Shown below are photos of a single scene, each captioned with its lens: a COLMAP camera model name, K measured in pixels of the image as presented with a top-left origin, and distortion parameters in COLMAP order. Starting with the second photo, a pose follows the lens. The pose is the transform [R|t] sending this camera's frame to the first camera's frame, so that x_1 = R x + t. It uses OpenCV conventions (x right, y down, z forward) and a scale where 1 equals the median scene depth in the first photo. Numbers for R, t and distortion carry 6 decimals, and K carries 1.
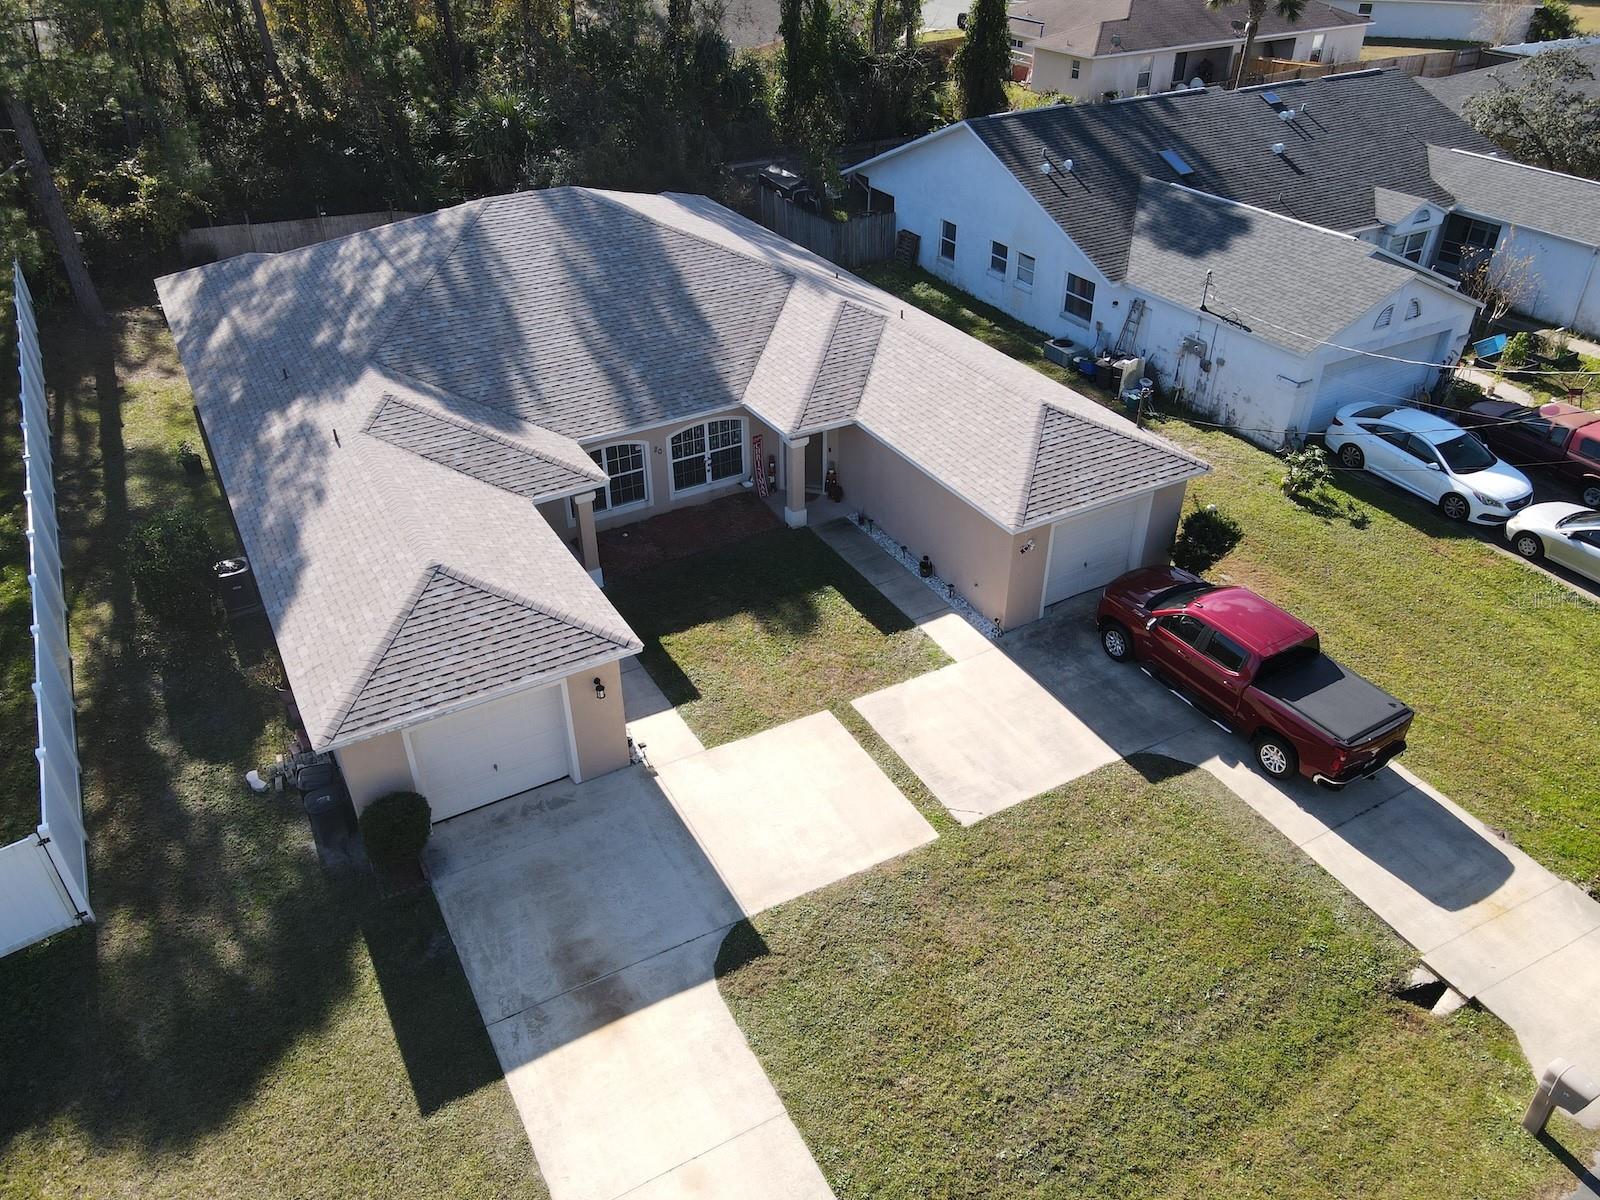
lens RADIAL K [[1190.3, 0, 788.9], [0, 1190.3, 597.6], [0, 0, 1]] dist [-0.038068, 0.118911]
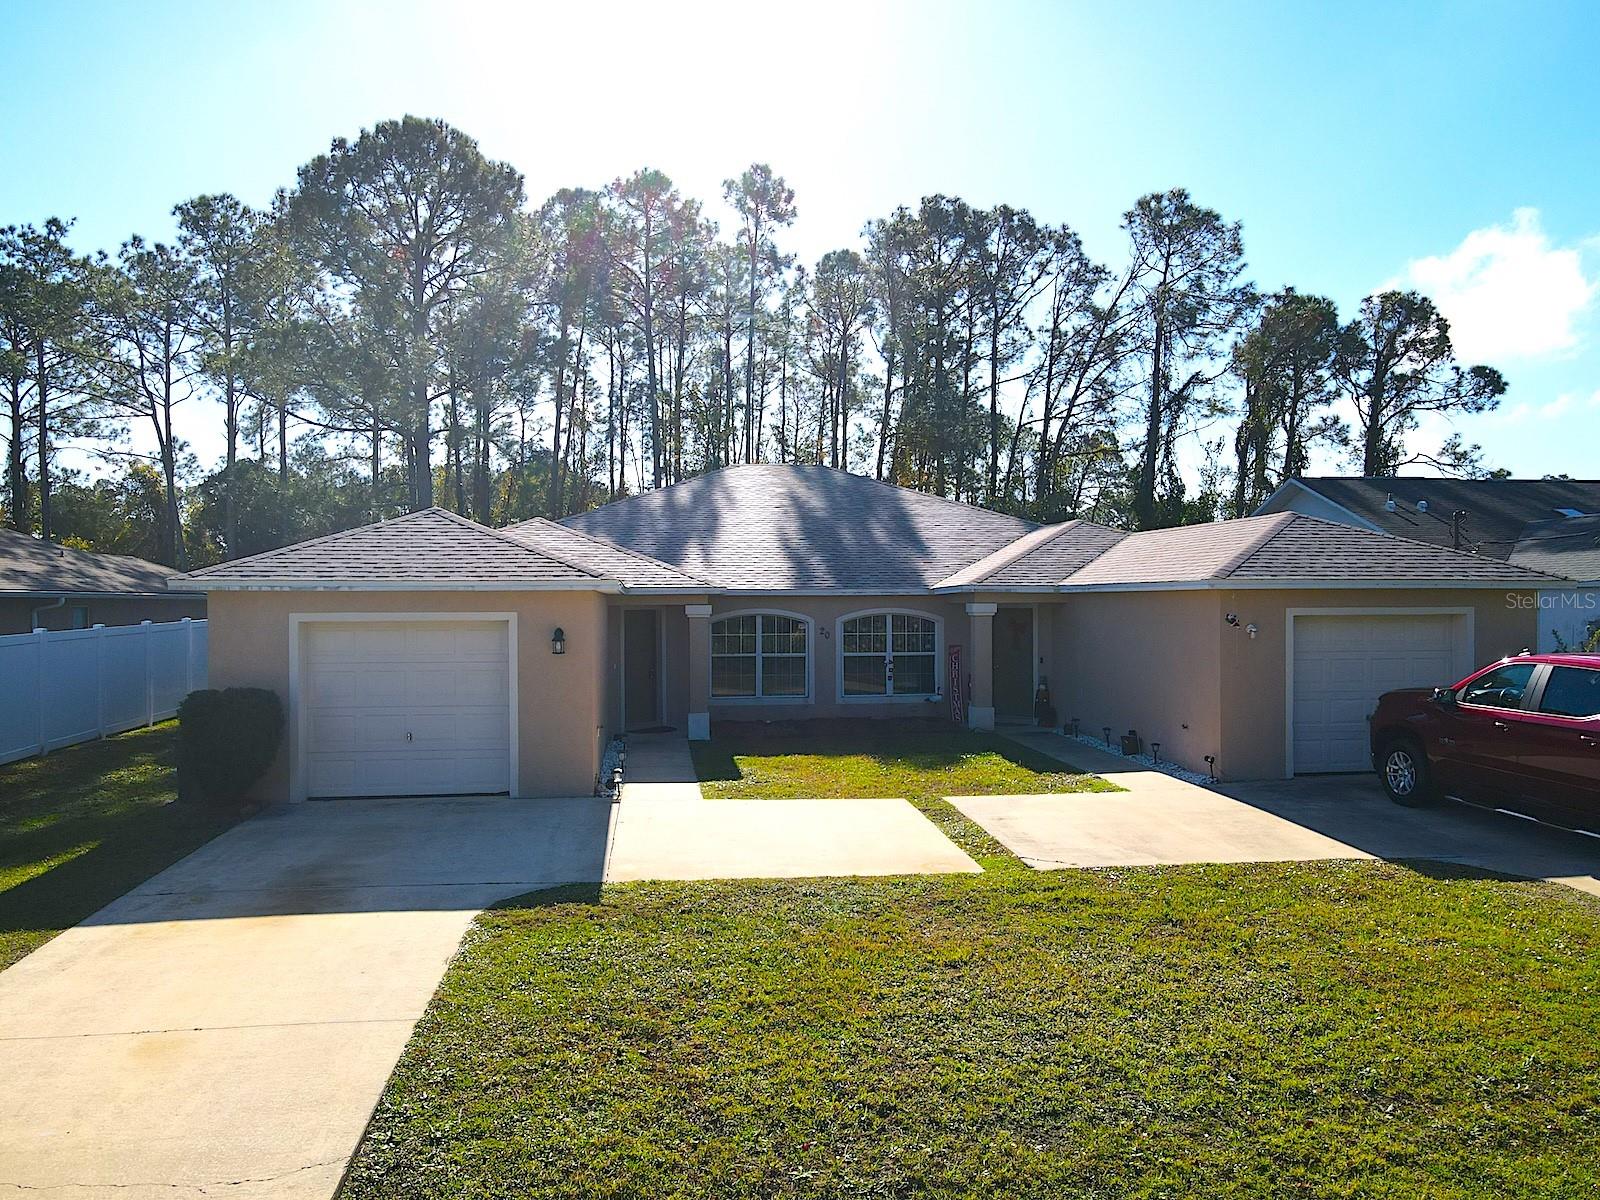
lens RADIAL K [[1179.5, 0, 793.0], [0, 1179.5, 600.5], [0, 0, 1]] dist [0.015490, 0.002303]
pose [[0.928036, 0.007356, -0.372418, 0.215146], [-0.210513, 0.835184, -0.508086, 0.342421], [0.307300, 0.549921, 0.776629, 0.394229]]
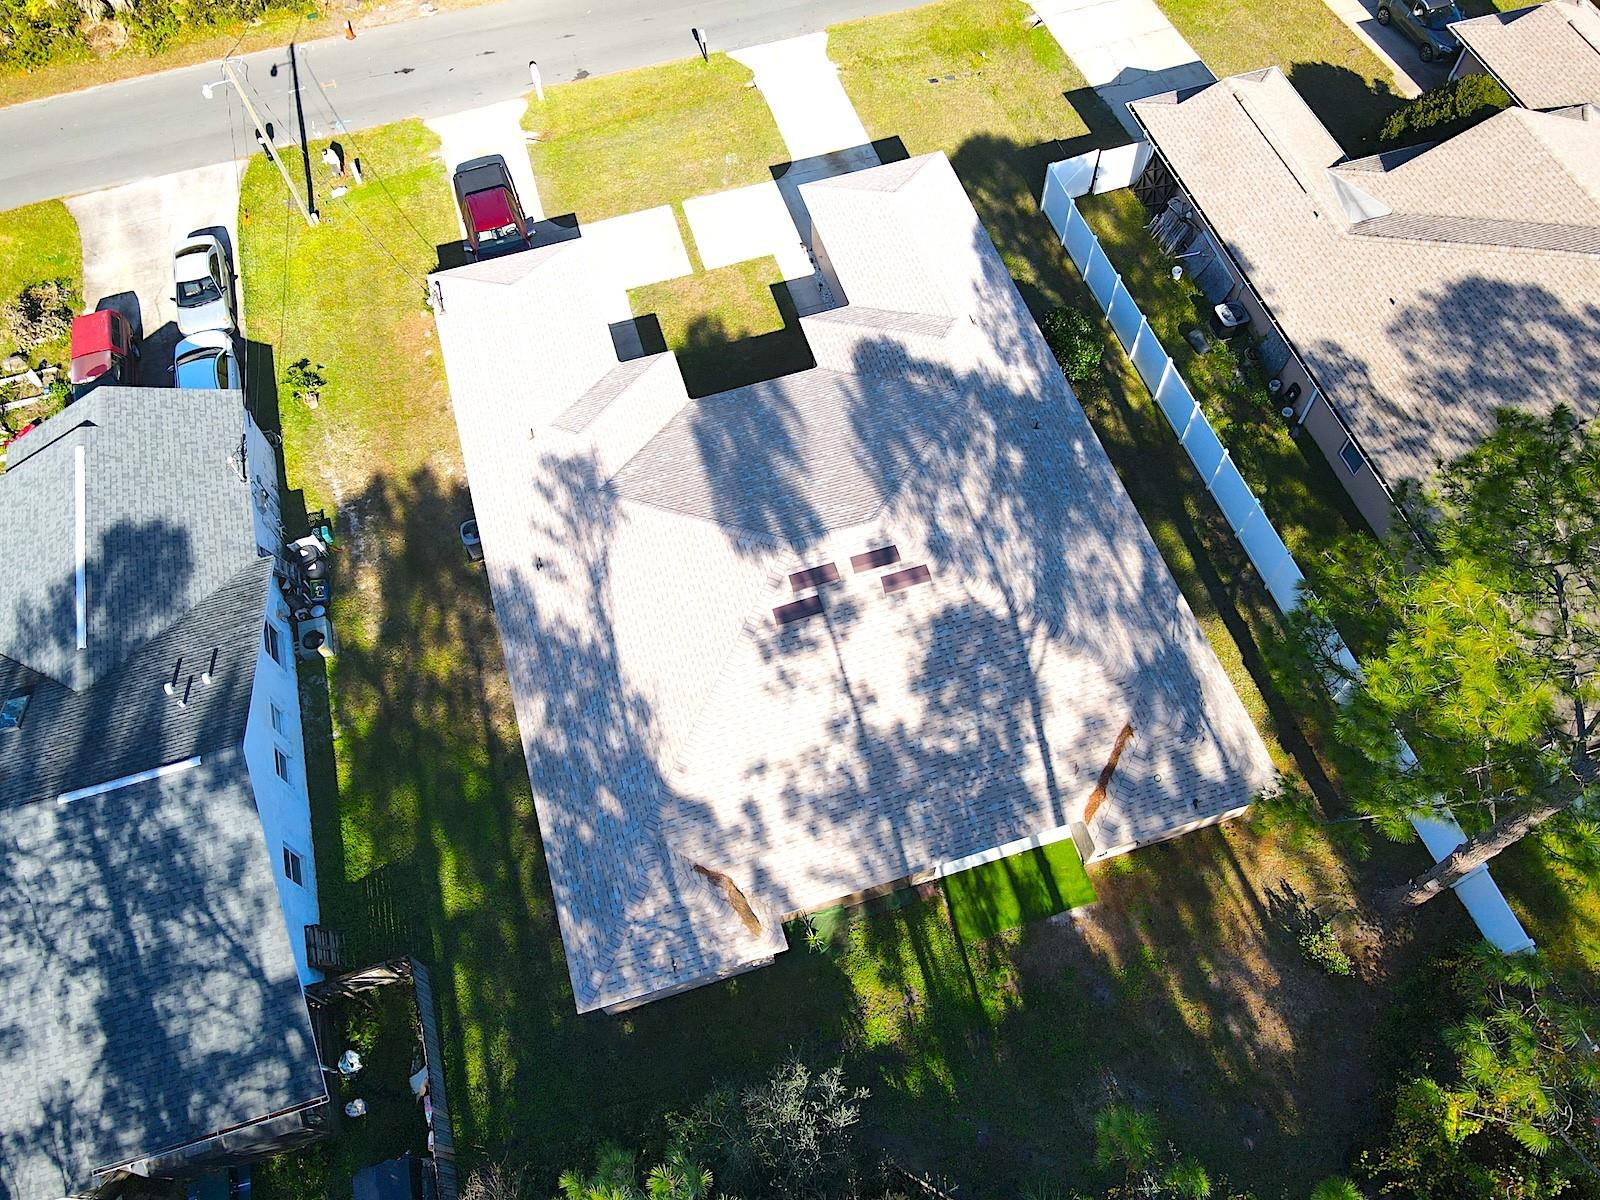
lens RADIAL K [[1178.3, 0, 792.3], [0, 1178.3, 605.2], [0, 0, 1]] dist [0.005945, 0.009292]
pose [[-0.977496, -0.154662, 0.143463, -0.445433], [0.156059, -0.072575, 0.985078, -1.739507], [-0.141942, 0.985298, 0.095078, 1.296114]]
